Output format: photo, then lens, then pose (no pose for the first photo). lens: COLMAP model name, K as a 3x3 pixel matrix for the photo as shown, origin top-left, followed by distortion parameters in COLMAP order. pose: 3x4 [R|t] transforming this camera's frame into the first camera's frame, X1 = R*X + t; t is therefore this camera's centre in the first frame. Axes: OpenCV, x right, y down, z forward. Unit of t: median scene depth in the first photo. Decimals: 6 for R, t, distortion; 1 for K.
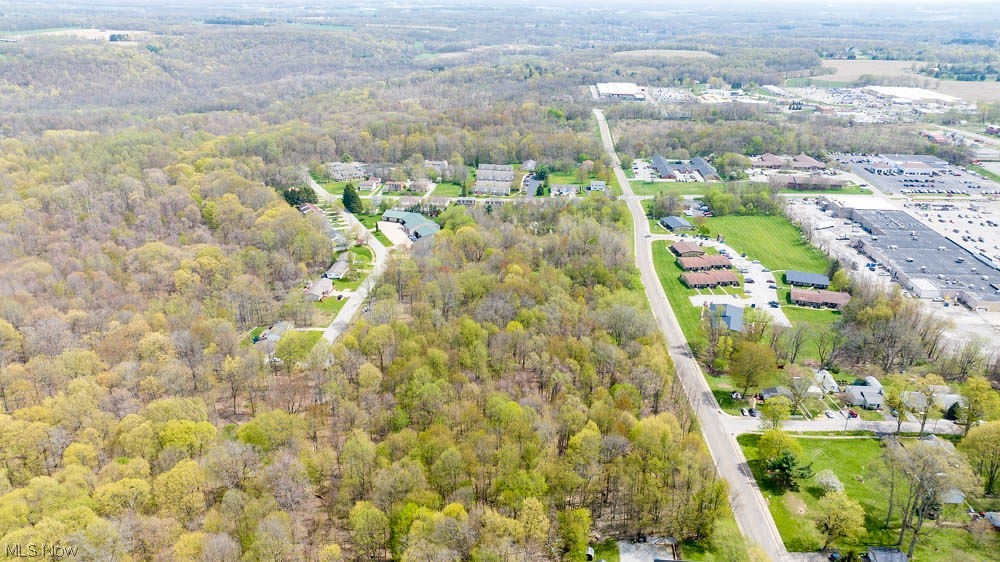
lens RADIAL K [[701.4, 0, 497.2], [0, 701.4, 277.3], [0, 0, 1]] dist [-0.055687, 0.065045]
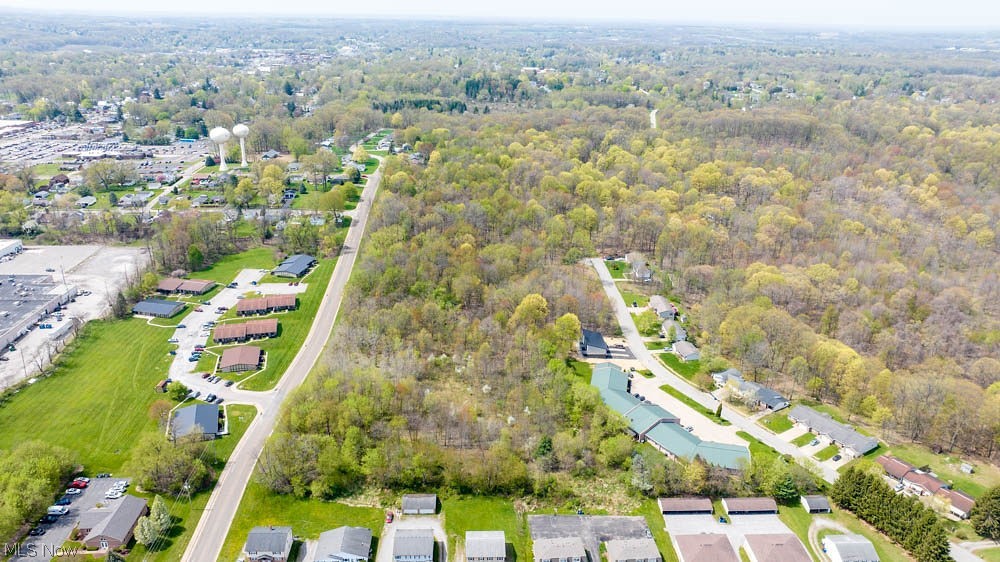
lens RADIAL K [[701.4, 0, 497.2], [0, 701.4, 277.3], [0, 0, 1]] dist [-0.055687, 0.065045]
pose [[-0.991918, 0.020258, -0.125253, 0.089533], [-0.070870, 0.730365, 0.679371, -0.563182], [0.105243, 0.682757, -0.723026, 1.374510]]
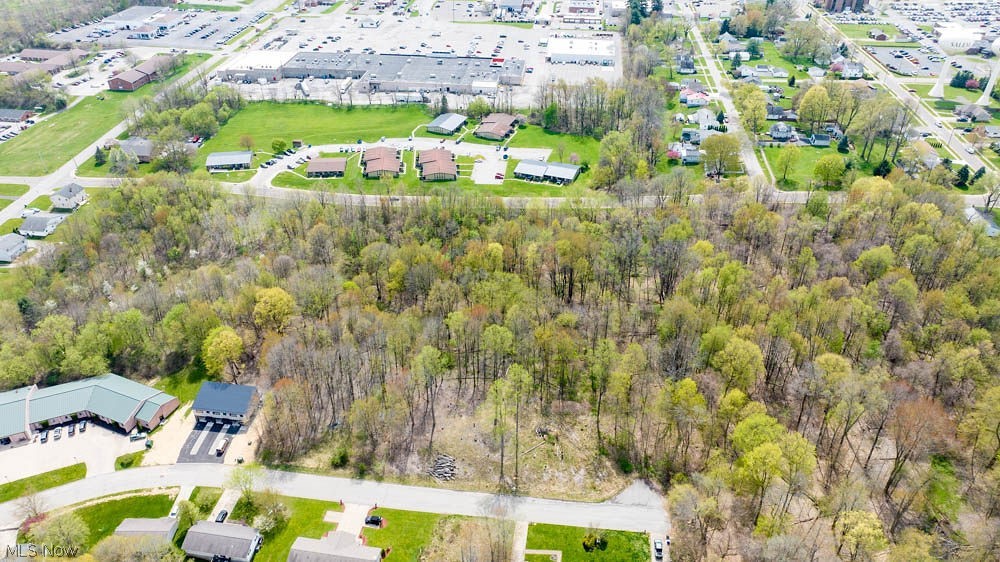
lens RADIAL K [[701.4, 0, 497.2], [0, 701.4, 277.3], [0, 0, 1]] dist [-0.055687, 0.065045]
pose [[0.045966, -0.566517, 0.822767, -0.423811], [0.375511, 0.773029, 0.511291, -0.259242], [-0.925677, 0.285456, 0.248266, 0.601106]]
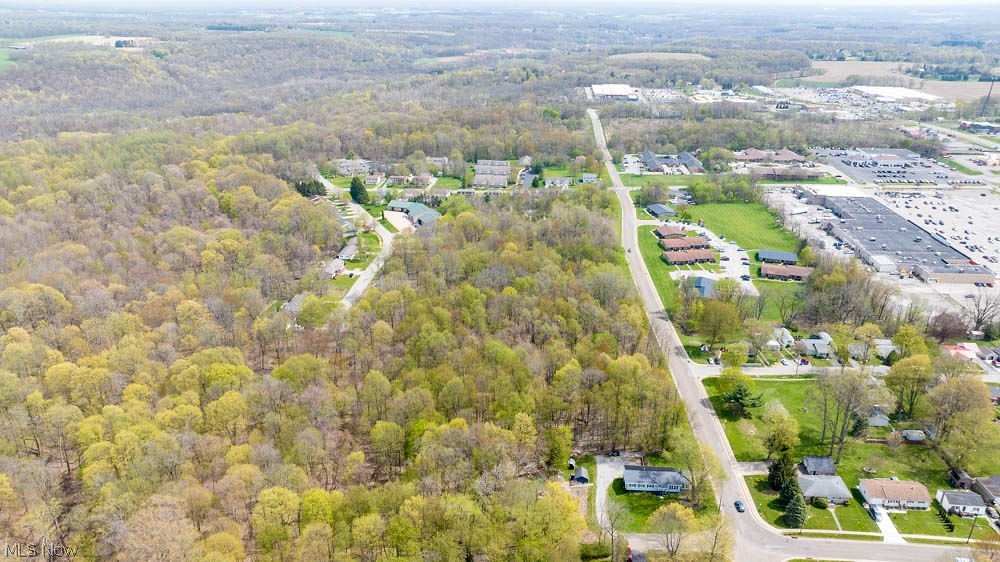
lens RADIAL K [[701.4, 0, 497.2], [0, 701.4, 277.3], [0, 0, 1]] dist [-0.055687, 0.065045]
pose [[0.999984, -0.005655, 0.000821, 0.002298], [0.005660, 0.999963, -0.006443, 0.032231], [-0.000784, 0.006447, 0.999979, -0.077325]]
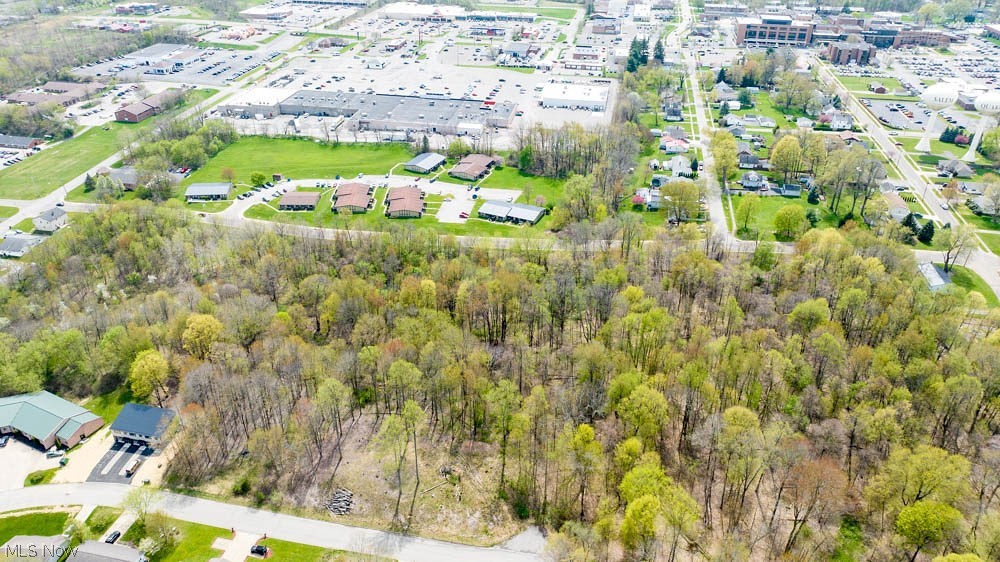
lens RADIAL K [[701.4, 0, 497.2], [0, 701.4, 277.3], [0, 0, 1]] dist [-0.055687, 0.065045]
pose [[0.114979, -0.513863, 0.850132, -0.419395], [0.368515, 0.816805, 0.443877, -0.228175], [-0.922484, 0.262251, 0.283281, 0.526979]]
